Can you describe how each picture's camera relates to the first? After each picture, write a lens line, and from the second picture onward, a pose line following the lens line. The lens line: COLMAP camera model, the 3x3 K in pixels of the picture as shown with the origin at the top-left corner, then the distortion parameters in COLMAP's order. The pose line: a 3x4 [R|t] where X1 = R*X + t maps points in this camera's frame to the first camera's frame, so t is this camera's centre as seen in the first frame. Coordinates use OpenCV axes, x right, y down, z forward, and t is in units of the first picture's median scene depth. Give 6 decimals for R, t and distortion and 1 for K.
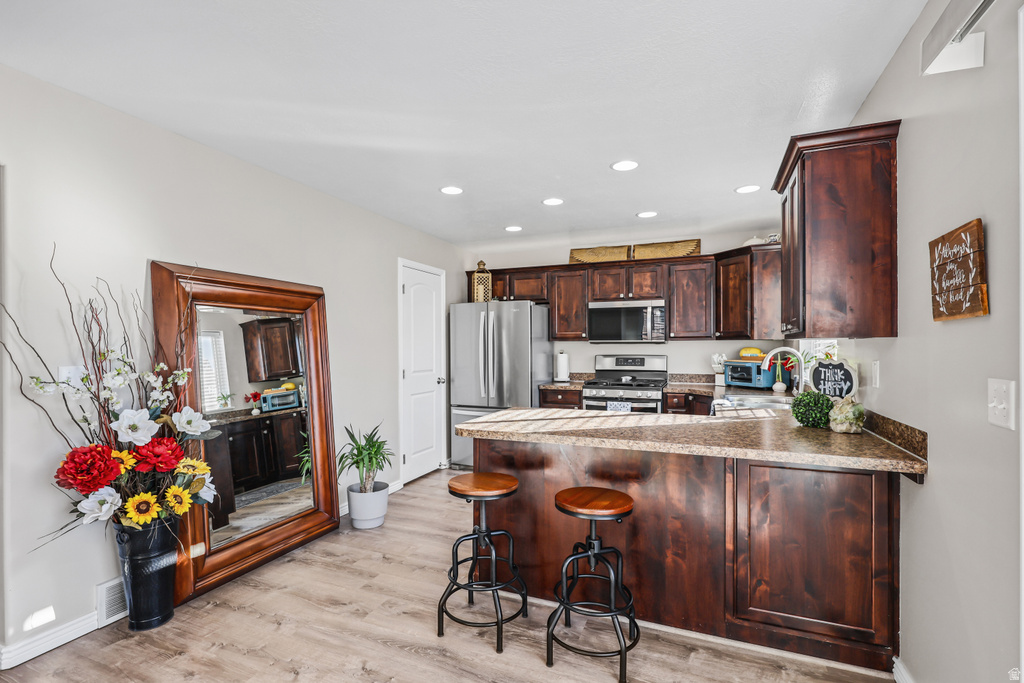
lens RADIAL K [[478.3, 0, 503.3], [0, 478.3, 347.8], [0, 0, 1]] dist [0.002112, 0.000928]
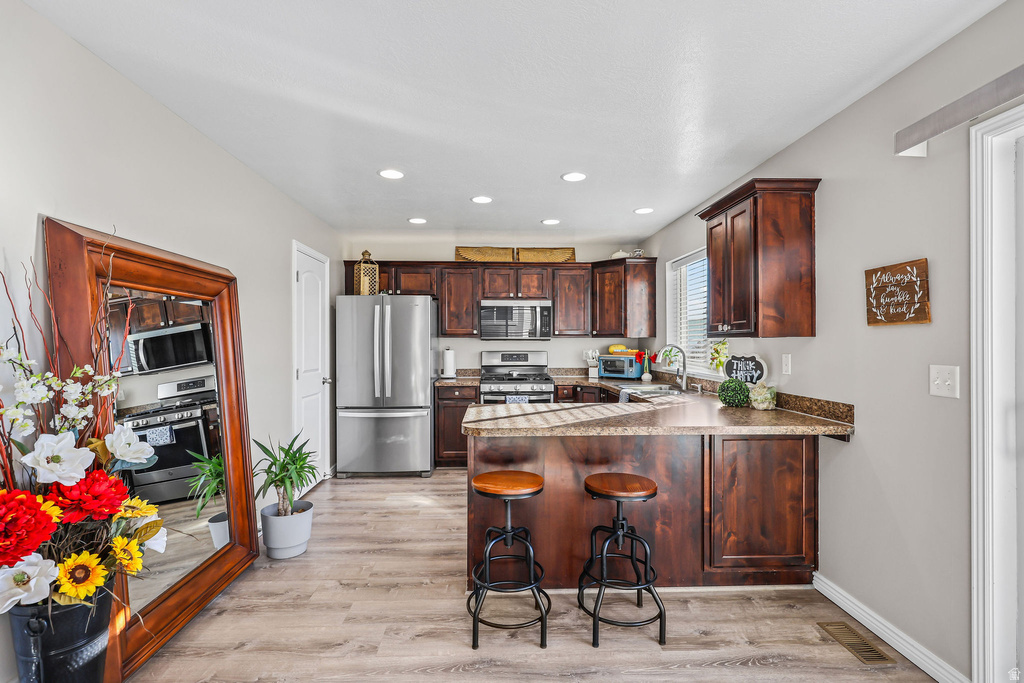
lens RADIAL K [[478.3, 0, 501.6], [0, 478.3, 340.6], [0, 0, 1]] dist [0.002112, 0.000928]
pose [[0.908831, 0.004420, 0.417142, -0.422984], [-0.001179, 0.999967, -0.008026, 0.000520], [-0.417164, 0.006803, 0.908806, 0.099307]]
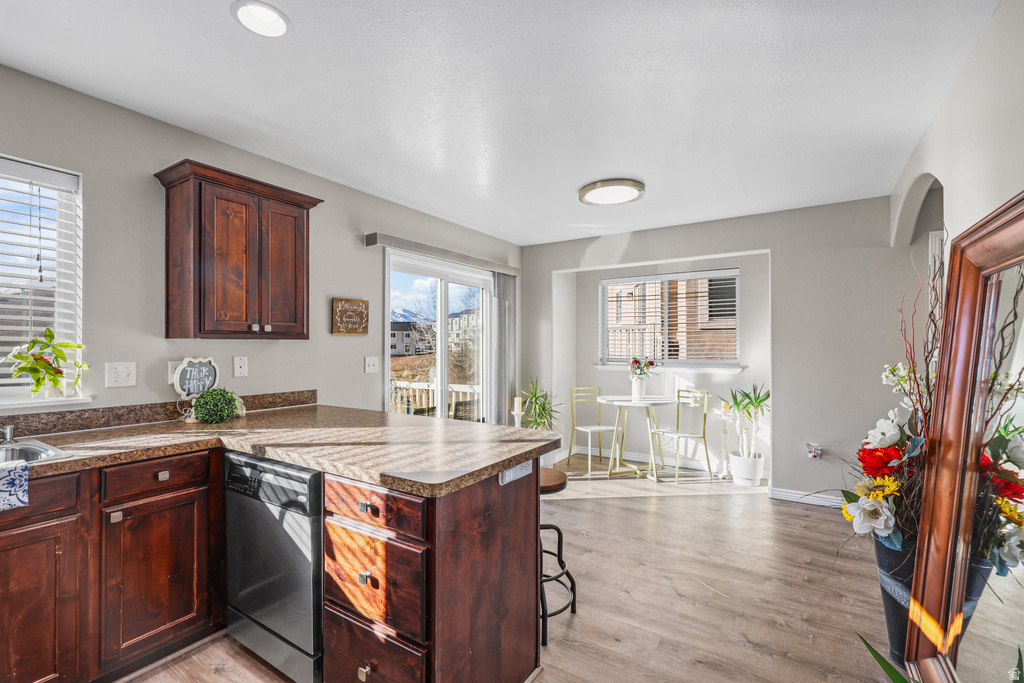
lens RADIAL K [[463.3, 0, 510.6], [0, 463.3, 343.8], [0, 0, 1]] dist [0.003333, 0.000486]
pose [[-0.986287, 0.000730, 0.165036, -0.146771], [0.000415, 0.999998, -0.001944, -0.004621], [-0.165037, -0.001849, -0.986286, 1.809870]]
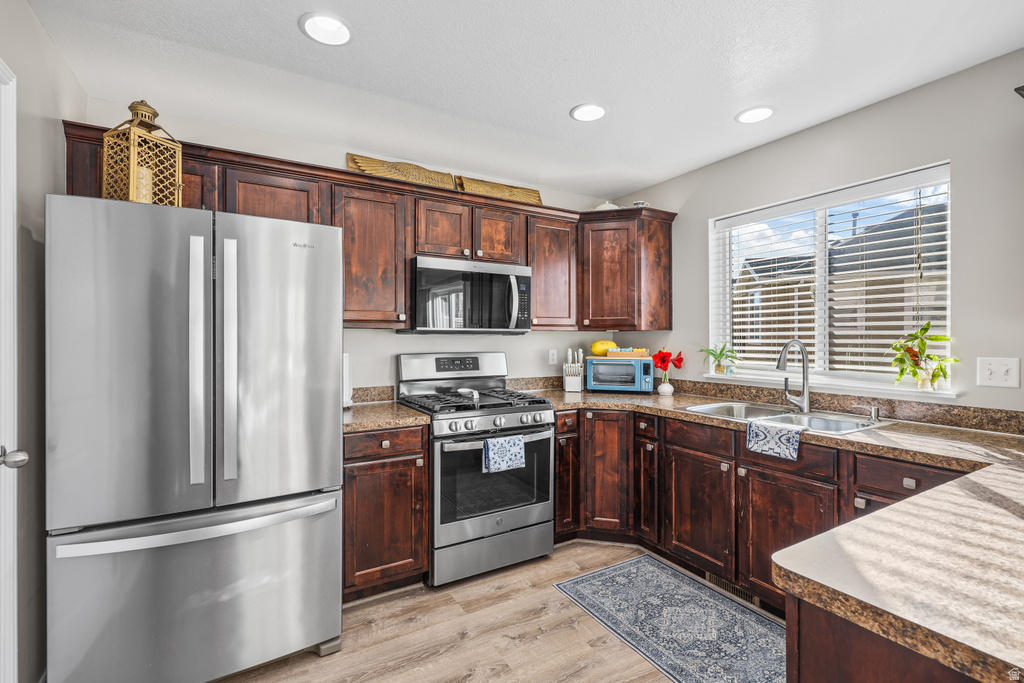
lens RADIAL K [[463.3, 0, 506.1], [0, 463.3, 336.8], [0, 0, 1]] dist [0.003333, 0.000486]
pose [[0.599910, 0.008289, 0.800024, -0.353120], [0.000266, 0.999944, -0.010559, 0.002437], [-0.800067, 0.006547, 0.599875, 1.235156]]
